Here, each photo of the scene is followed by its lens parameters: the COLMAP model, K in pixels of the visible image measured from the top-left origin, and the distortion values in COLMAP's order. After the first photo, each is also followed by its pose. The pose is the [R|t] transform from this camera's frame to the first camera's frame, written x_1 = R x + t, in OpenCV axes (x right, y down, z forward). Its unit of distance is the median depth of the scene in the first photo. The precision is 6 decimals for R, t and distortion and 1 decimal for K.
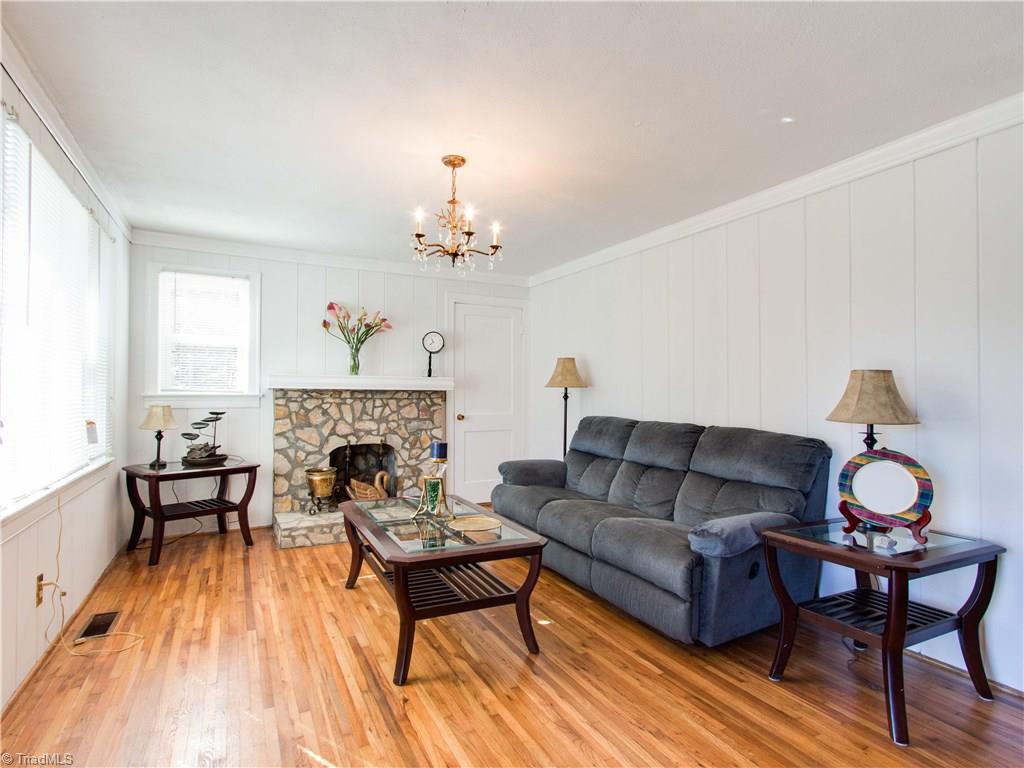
lens RADIAL K [[531.7, 0, 513.6], [0, 531.7, 390.9], [0, 0, 1]] dist [0.003533, -0.001429]
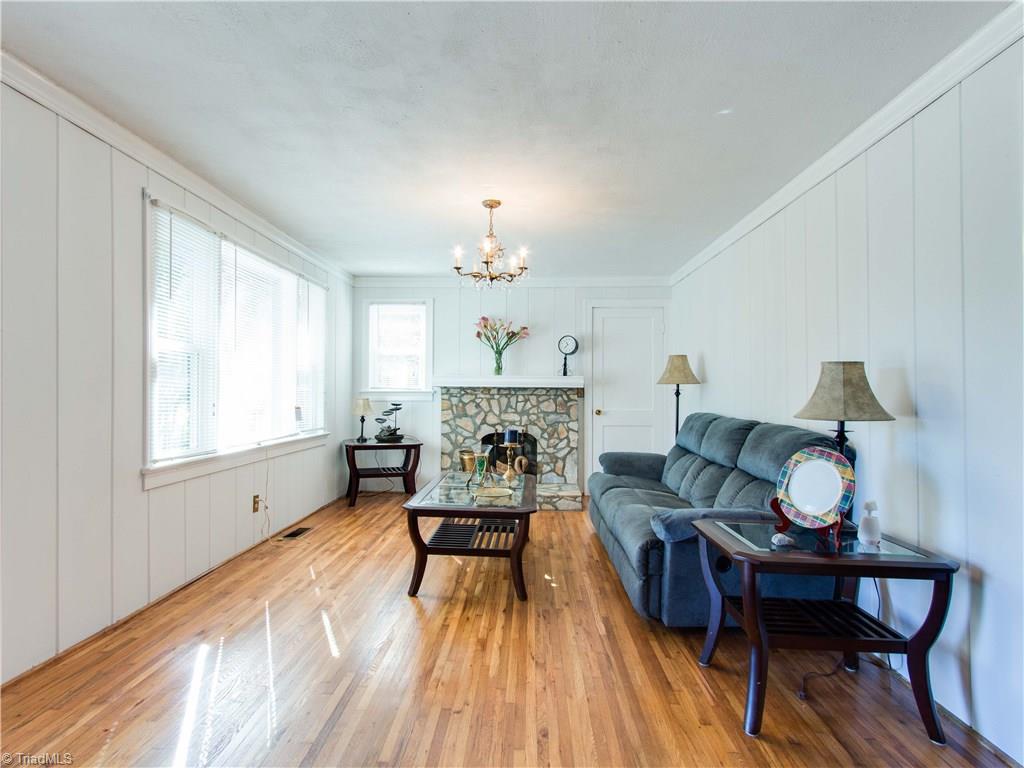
lens RADIAL K [[531.7, 0, 513.6], [0, 531.7, 390.9], [0, 0, 1]] dist [0.003533, -0.001429]
pose [[0.867904, -0.000791, -0.496732, 0.345311], [0.001519, 0.999998, 0.001062, 0.004996], [0.496730, -0.001676, 0.867903, -0.039609]]
